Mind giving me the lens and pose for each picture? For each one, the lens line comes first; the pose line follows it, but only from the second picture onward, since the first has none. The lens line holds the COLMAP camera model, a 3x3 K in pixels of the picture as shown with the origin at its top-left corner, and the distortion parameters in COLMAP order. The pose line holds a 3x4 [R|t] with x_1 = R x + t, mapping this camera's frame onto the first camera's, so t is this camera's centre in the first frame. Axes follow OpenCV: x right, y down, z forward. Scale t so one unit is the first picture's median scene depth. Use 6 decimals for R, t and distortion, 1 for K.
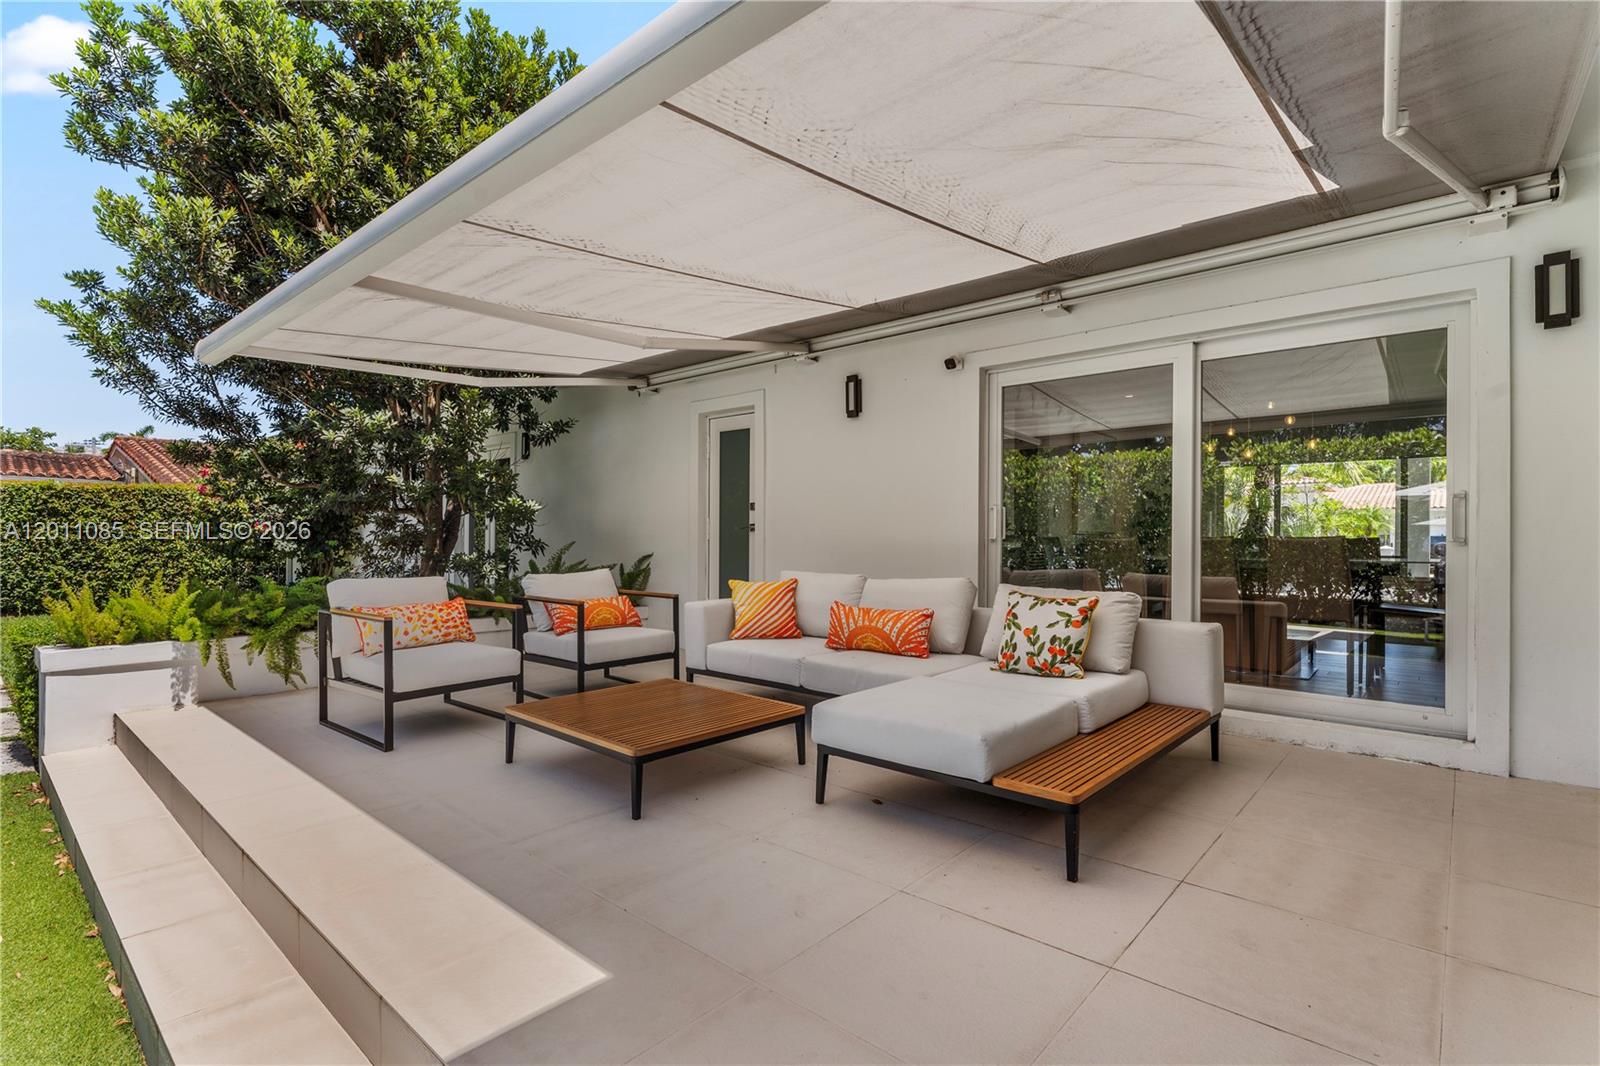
lens RADIAL K [[766.5, 0, 790.8], [0, 766.5, 534.9], [0, 0, 1]] dist [0.000210, 0.000106]
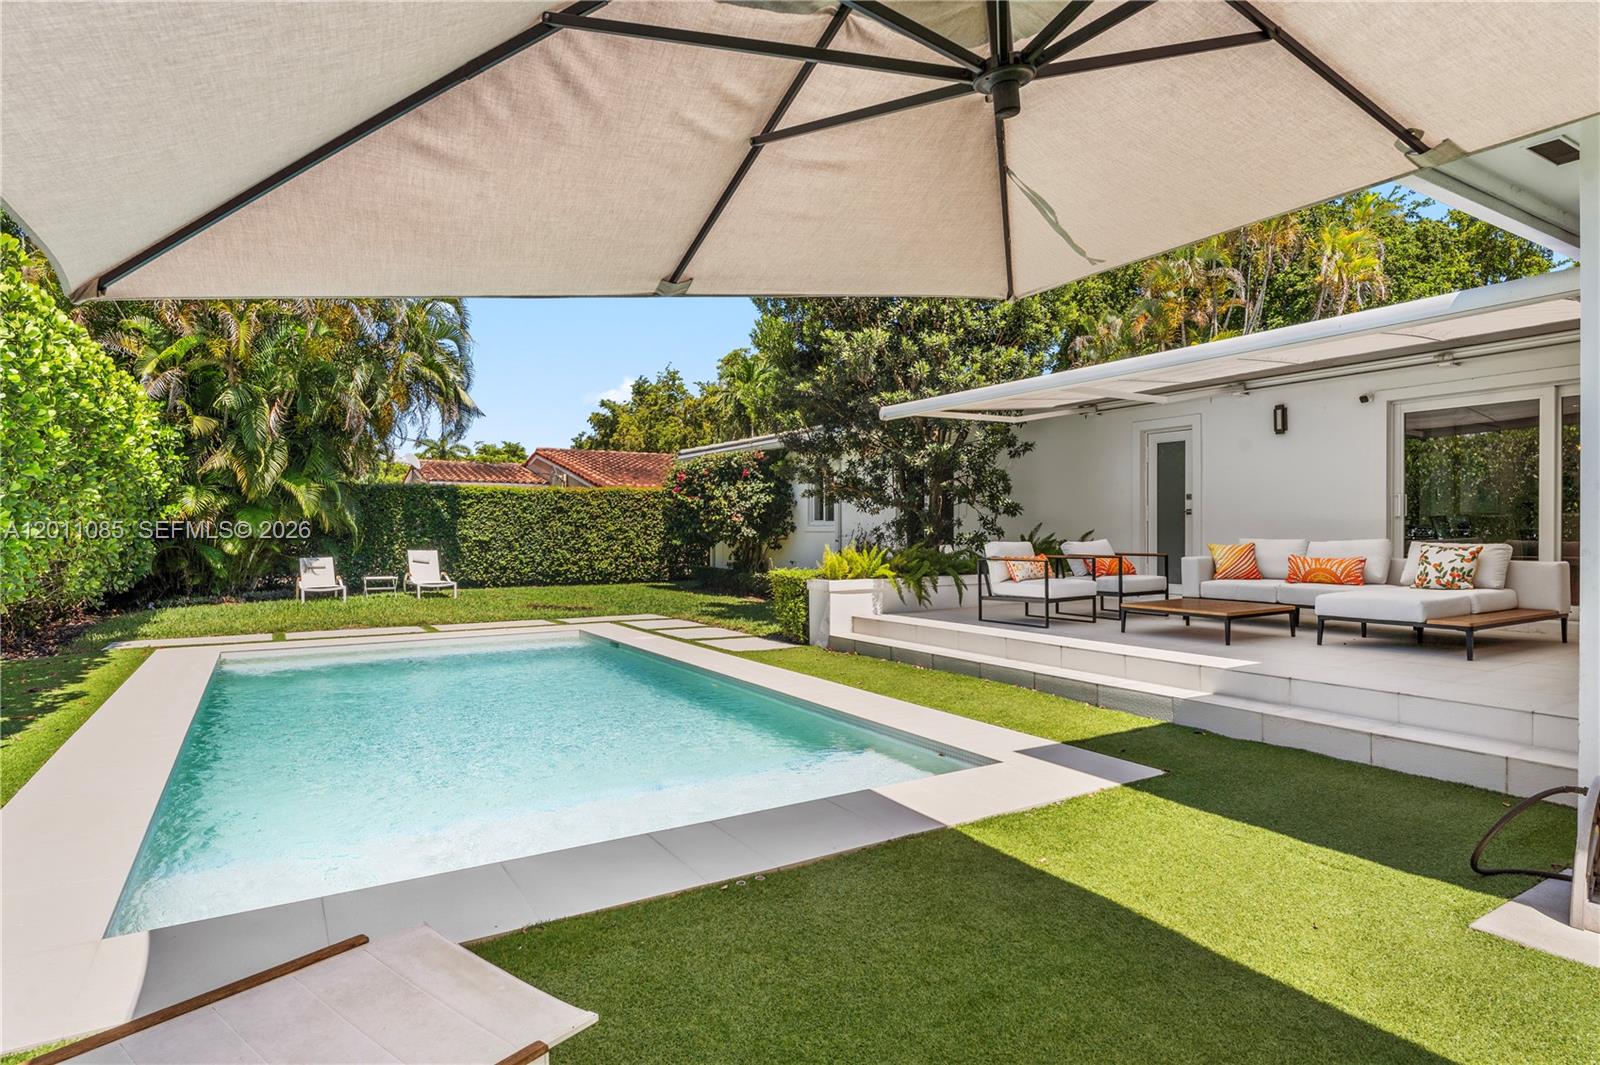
lens RADIAL K [[875.0, 0, 792.5], [0, 875.0, 535.1], [0, 0, 1]] dist [0.004414, 0.000168]
pose [[0.960177, -0.007684, -0.279287, -0.423010], [0.010405, 0.999912, 0.008265, 0.017386], [0.279199, -0.010842, 0.960172, -1.045013]]
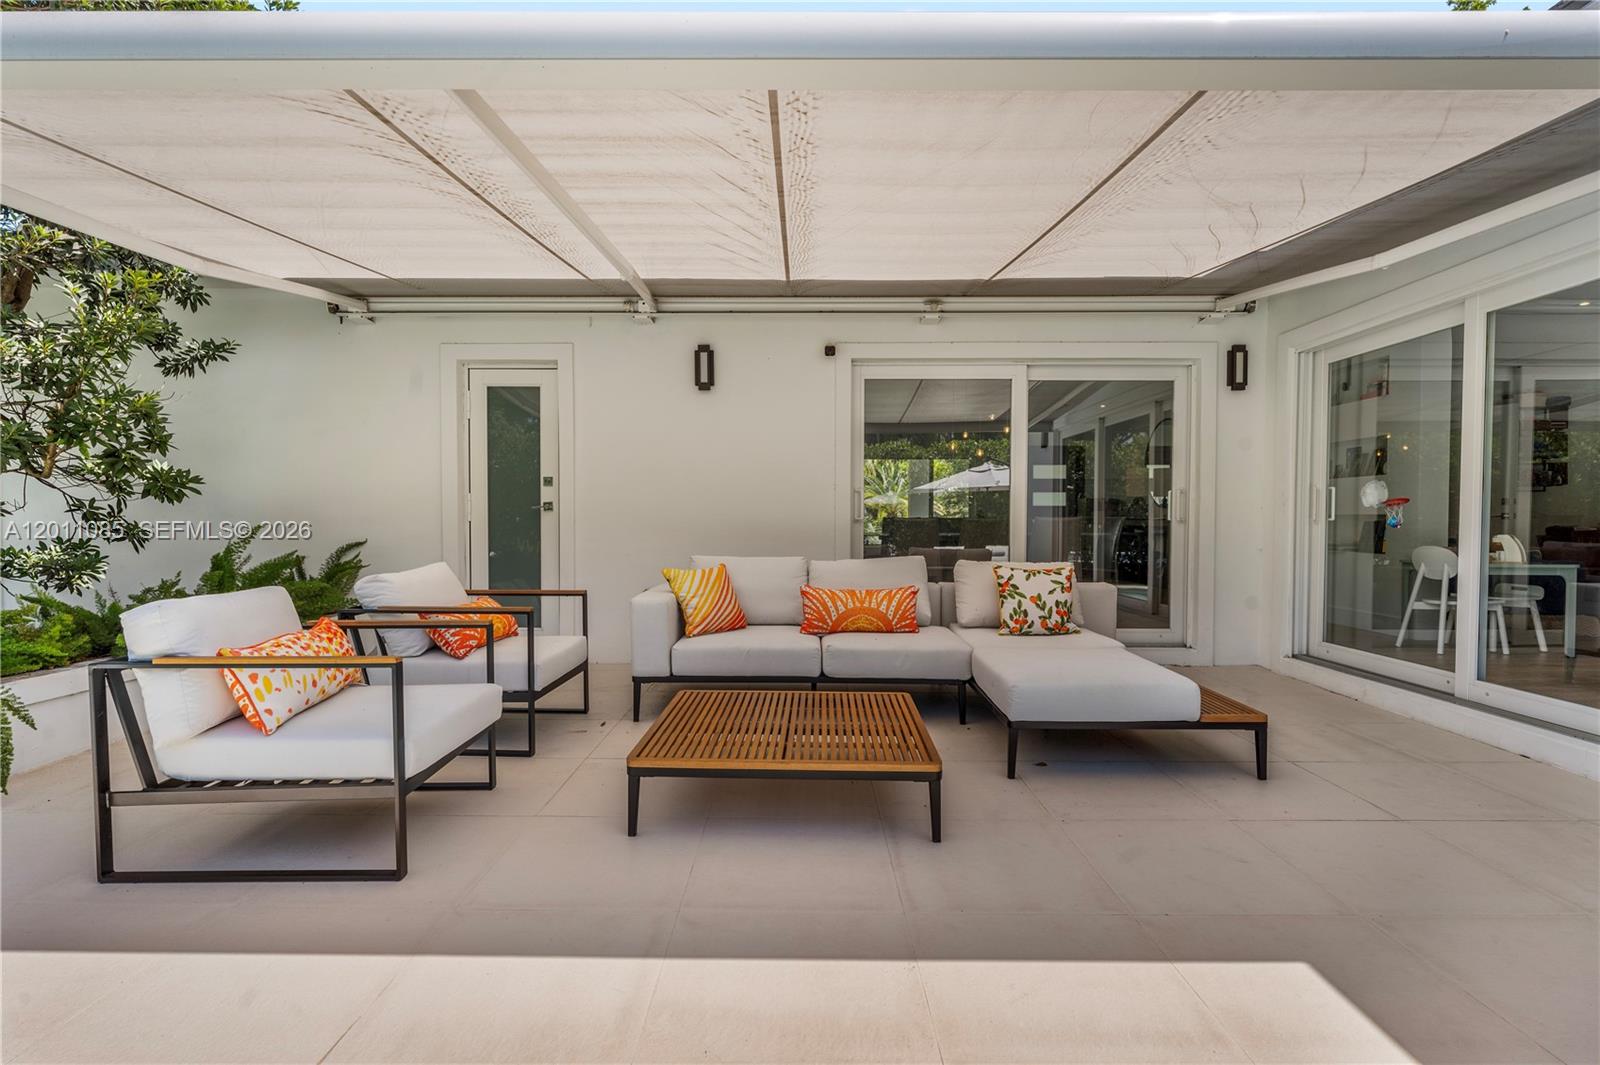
lens RADIAL K [[750.1, 0, 800.0], [0, 750.1, 532.5], [0, 0, 1]] dist [-0.000009, -0.000483]
pose [[0.748782, -0.016176, 0.662619, -0.547546], [-0.001384, 0.999662, 0.025968, -0.004058], [-0.662815, -0.020362, 0.748507, 0.287406]]
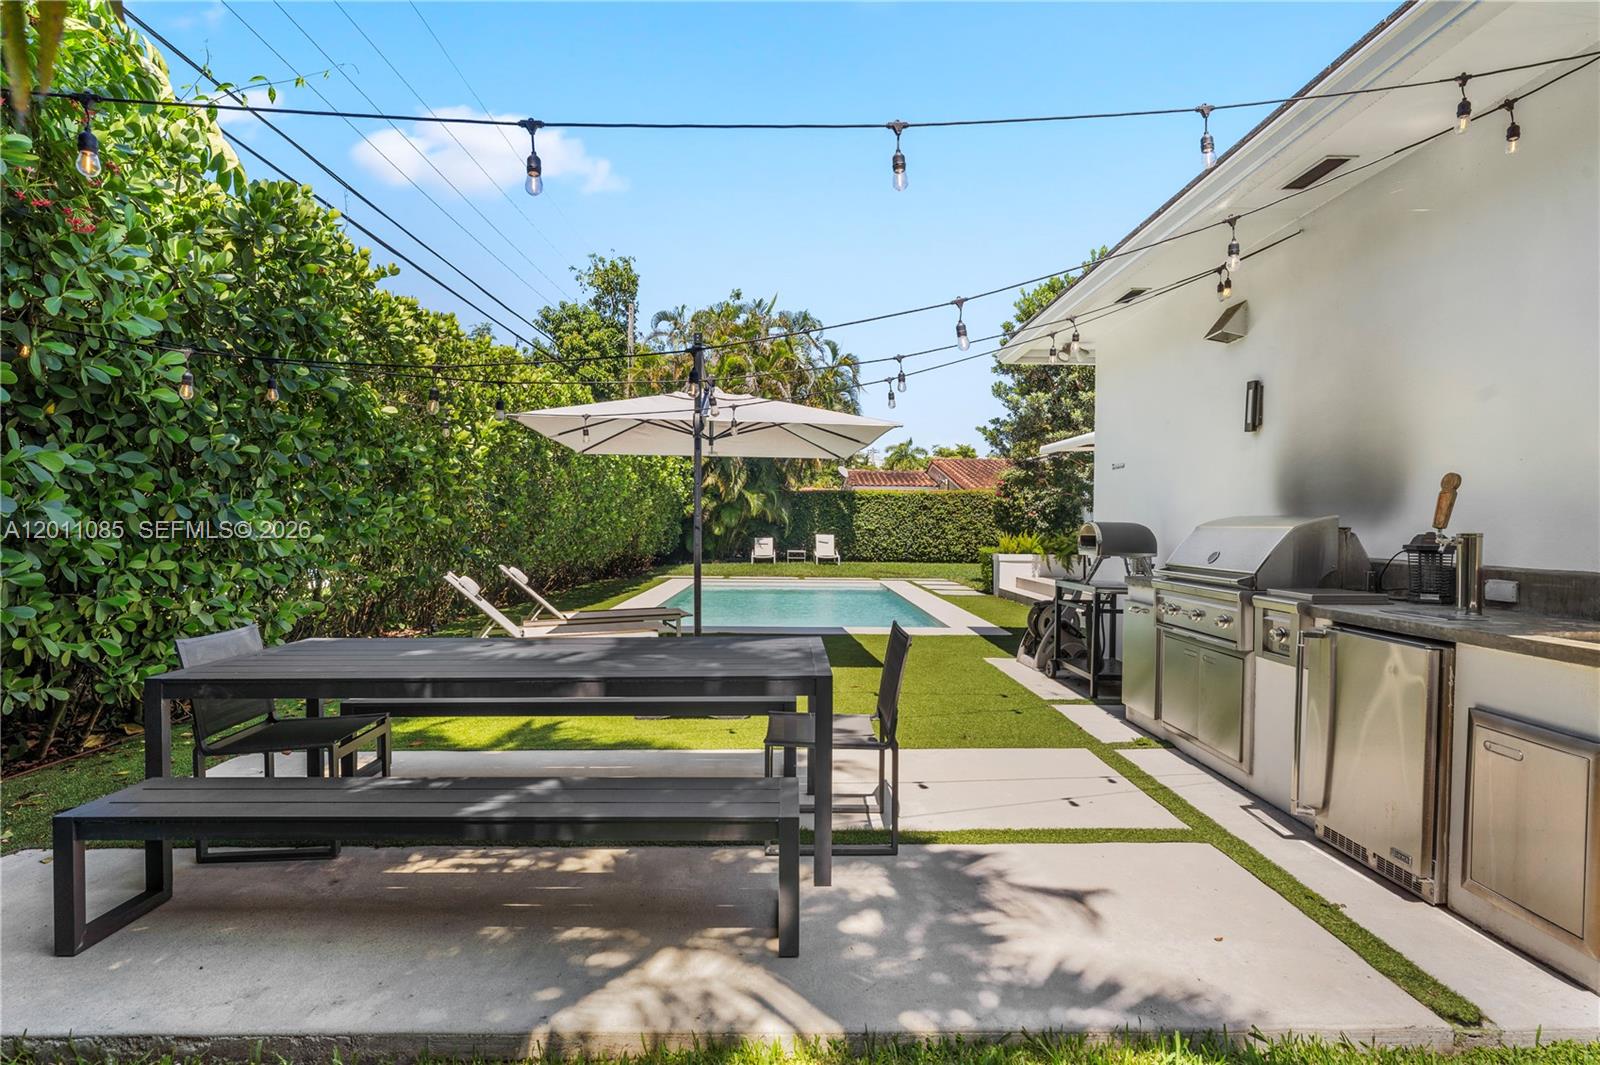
lens RADIAL K [[849.1, 0, 796.9], [0, 849.1, 533.8], [0, 0, 1]] dist [0.000050, -0.000007]
pose [[0.688079, 0.008010, -0.725592, 0.884679], [0.000658, 0.999932, 0.011662, 0.027399], [0.725636, -0.008502, 0.688027, -1.820691]]
